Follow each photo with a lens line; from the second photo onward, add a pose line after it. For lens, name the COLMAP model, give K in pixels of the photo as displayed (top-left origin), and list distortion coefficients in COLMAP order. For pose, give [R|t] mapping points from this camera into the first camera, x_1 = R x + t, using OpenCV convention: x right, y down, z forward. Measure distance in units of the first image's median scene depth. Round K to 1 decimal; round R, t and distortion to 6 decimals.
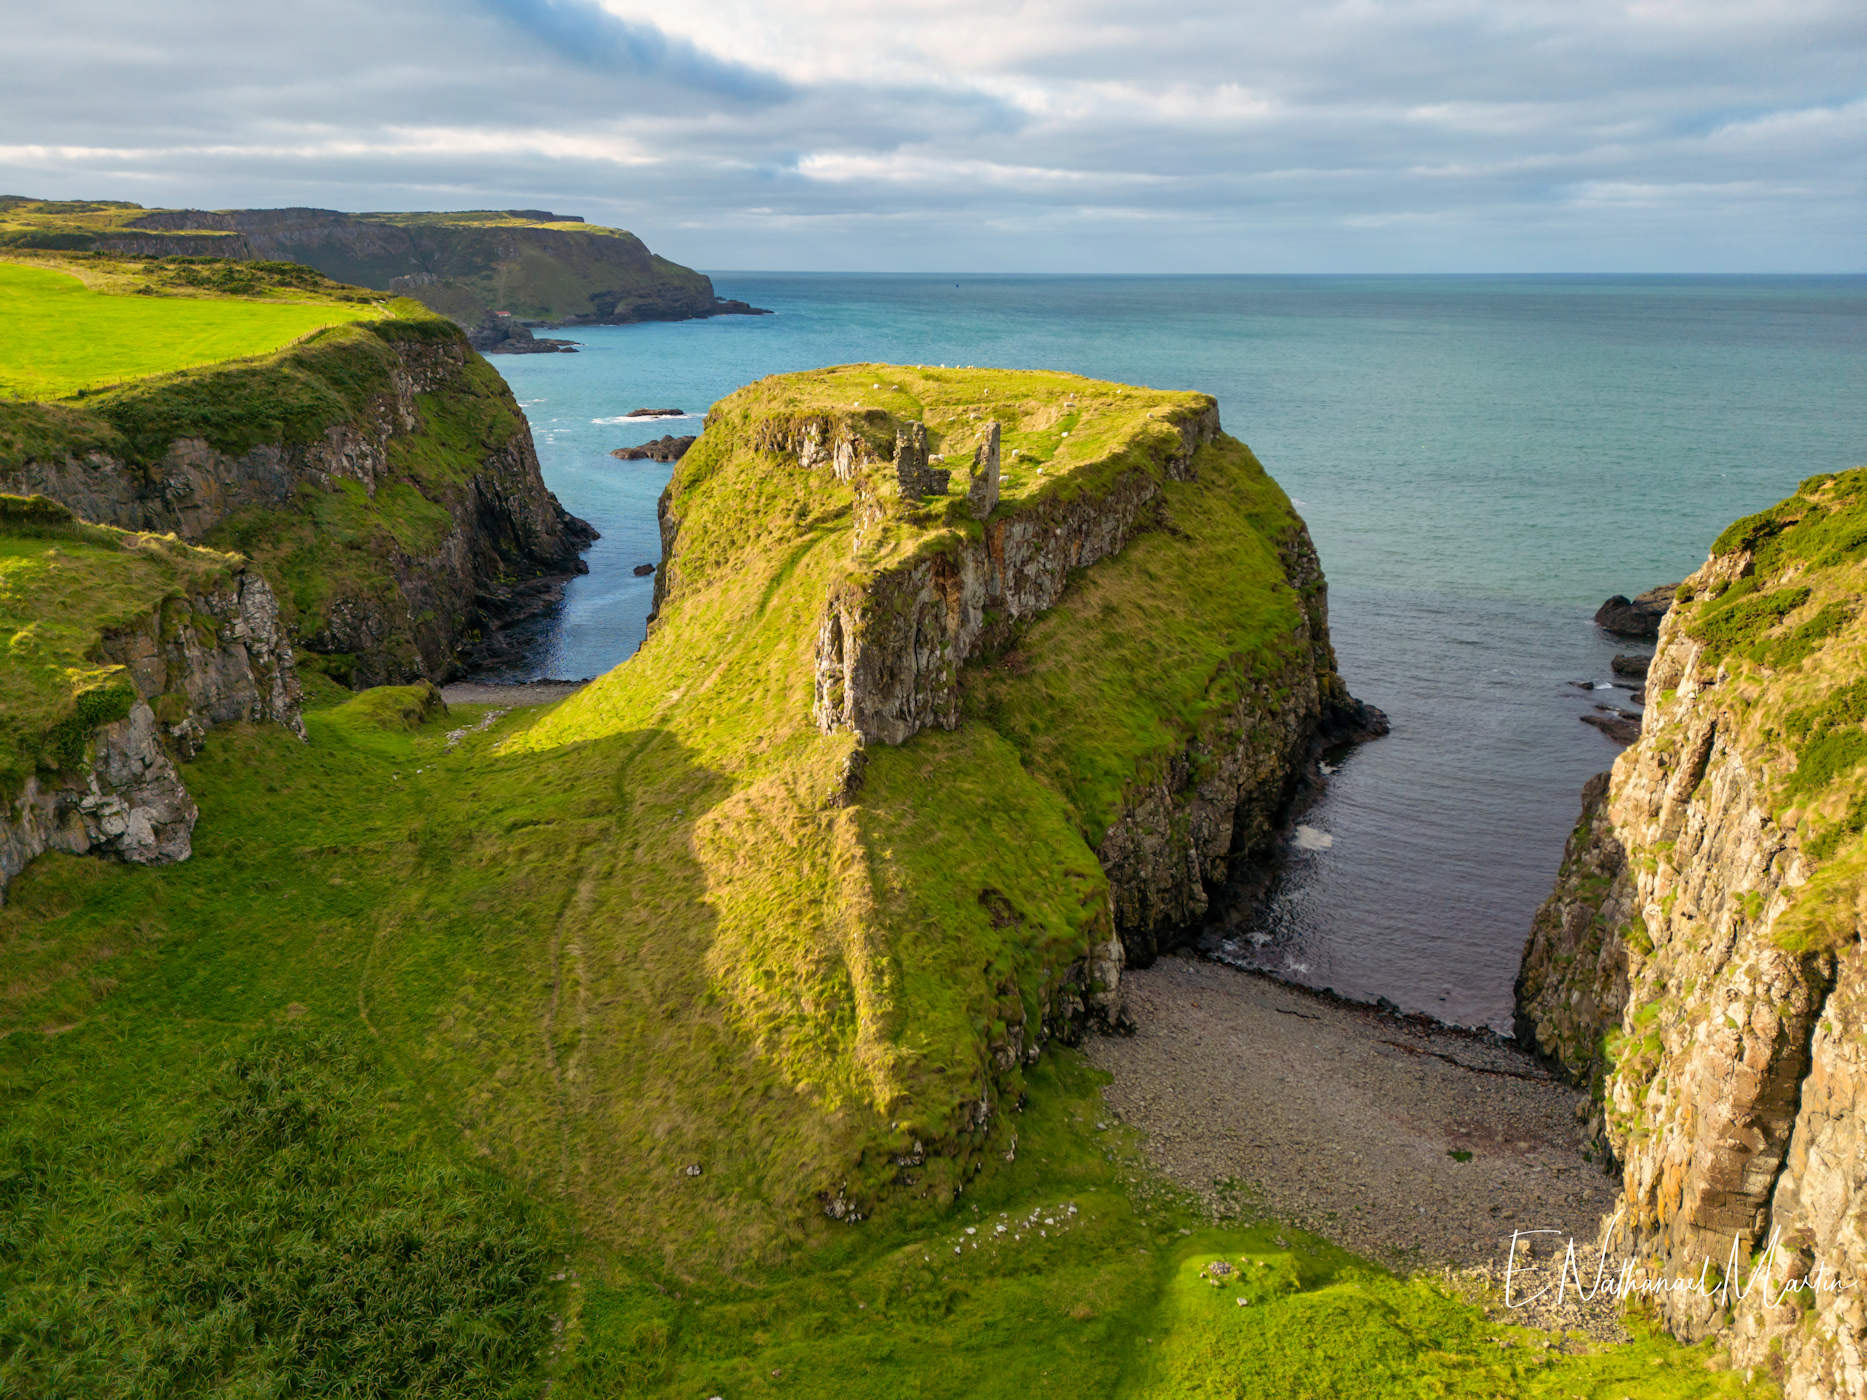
lens RADIAL K [[1314.9, 0, 933.5], [0, 1314.9, 700.0], [0, 0, 1]] dist [0.112227, -0.127749]
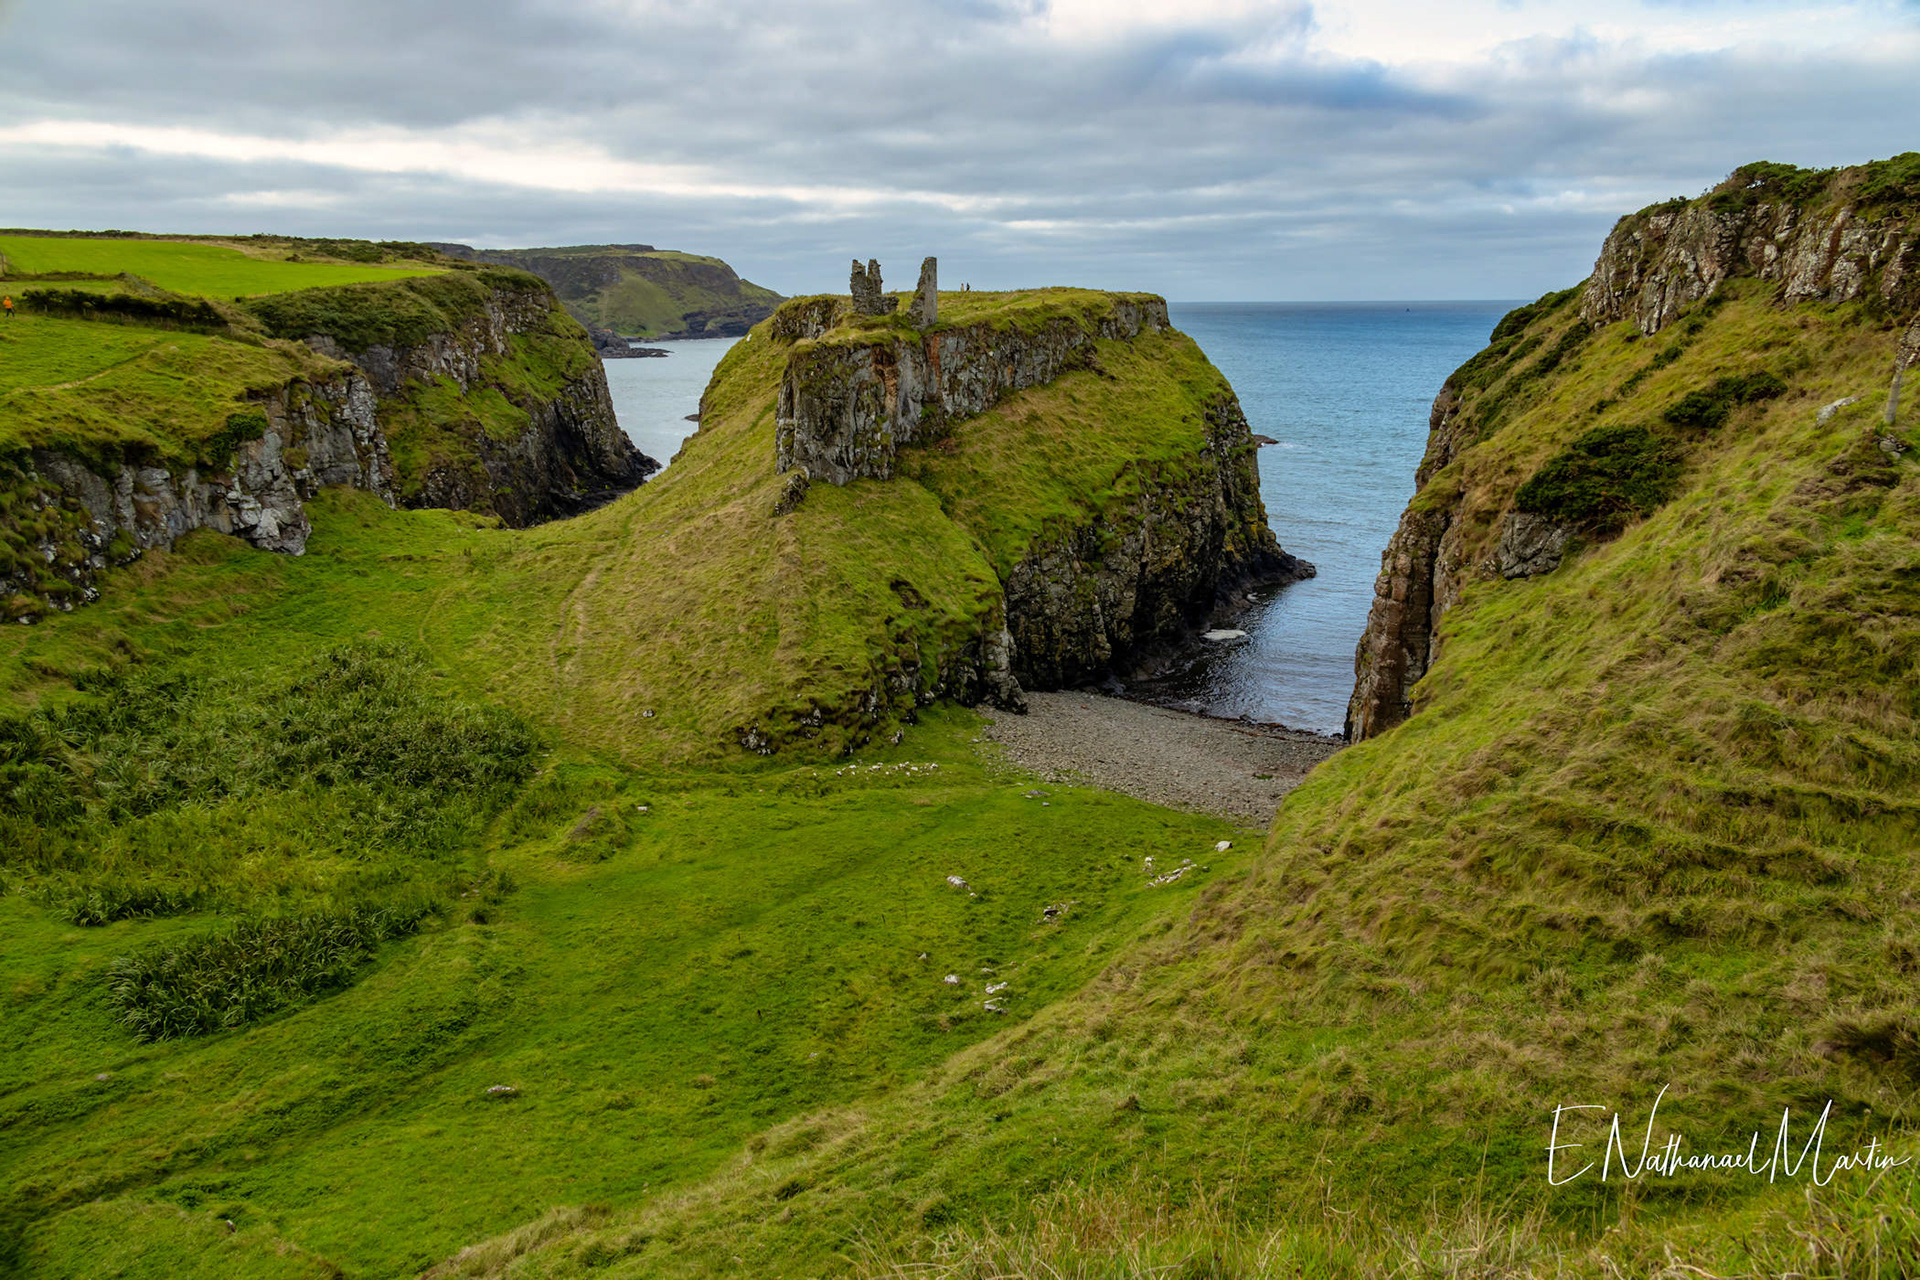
lens RADIAL K [[1266.2, 0, 947.8], [0, 1266.2, 647.4], [0, 0, 1]] dist [-0.000306, -0.001878]
pose [[0.998806, 0.001390, -0.048843, 0.124784], [-0.003833, 0.998744, -0.049958, 0.227723], [0.048712, 0.050086, 0.997556, -0.185200]]
